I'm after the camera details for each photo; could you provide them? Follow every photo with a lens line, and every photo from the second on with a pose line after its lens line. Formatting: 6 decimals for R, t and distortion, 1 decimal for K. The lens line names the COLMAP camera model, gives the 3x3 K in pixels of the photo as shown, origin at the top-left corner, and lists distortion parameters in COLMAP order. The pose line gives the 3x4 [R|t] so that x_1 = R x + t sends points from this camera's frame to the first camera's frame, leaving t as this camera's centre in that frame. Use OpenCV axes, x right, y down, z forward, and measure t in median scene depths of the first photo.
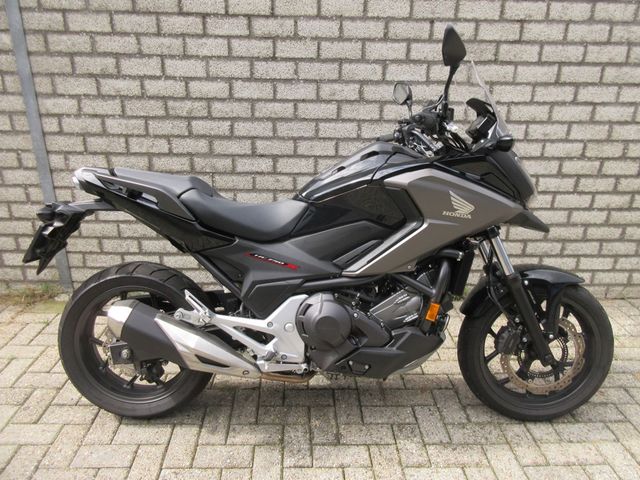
lens RADIAL K [[493.2, 0, 314.6], [0, 493.2, 239.6], [0, 0, 1]] dist [0.001080, -0.004806]
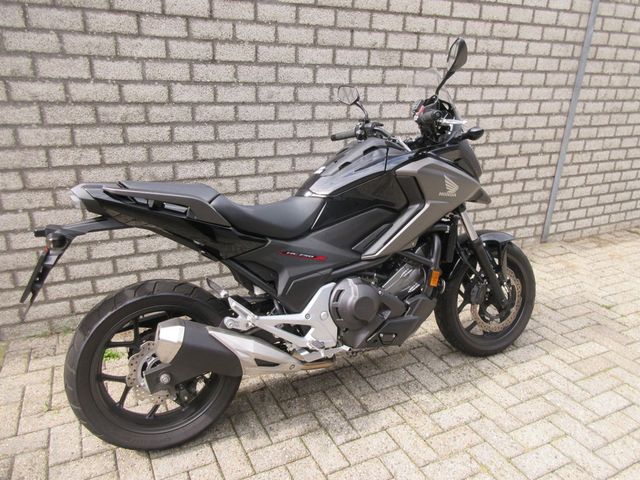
lens RADIAL K [[493.2, 0, 323.2], [0, 493.2, 240.0], [0, 0, 1]] dist [0.001080, -0.004806]
pose [[0.902832, -0.131783, 0.409301, -0.454882], [0.133043, 0.990781, 0.025538, -0.010506], [-0.408893, 0.031398, 0.912042, 0.024453]]
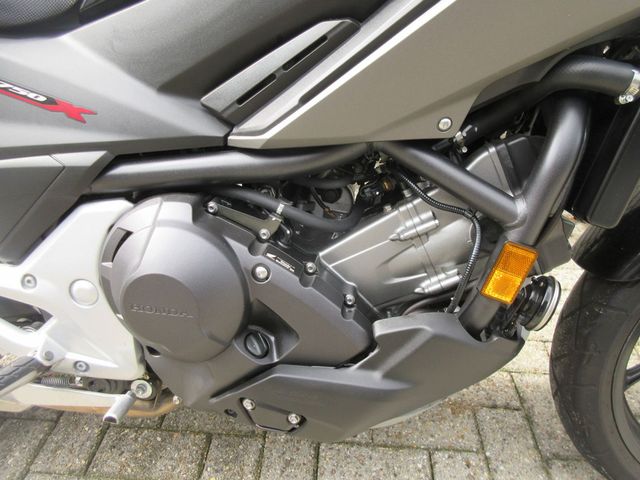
lens RADIAL K [[493.2, 0, 320.7], [0, 493.2, 242.2], [0, 0, 1]] dist [0.001080, -0.004806]
pose [[0.996165, 0.049205, -0.072342, 0.136660], [-0.033402, 0.978122, 0.205335, 0.064436], [0.080863, -0.202131, 0.976015, 0.661430]]
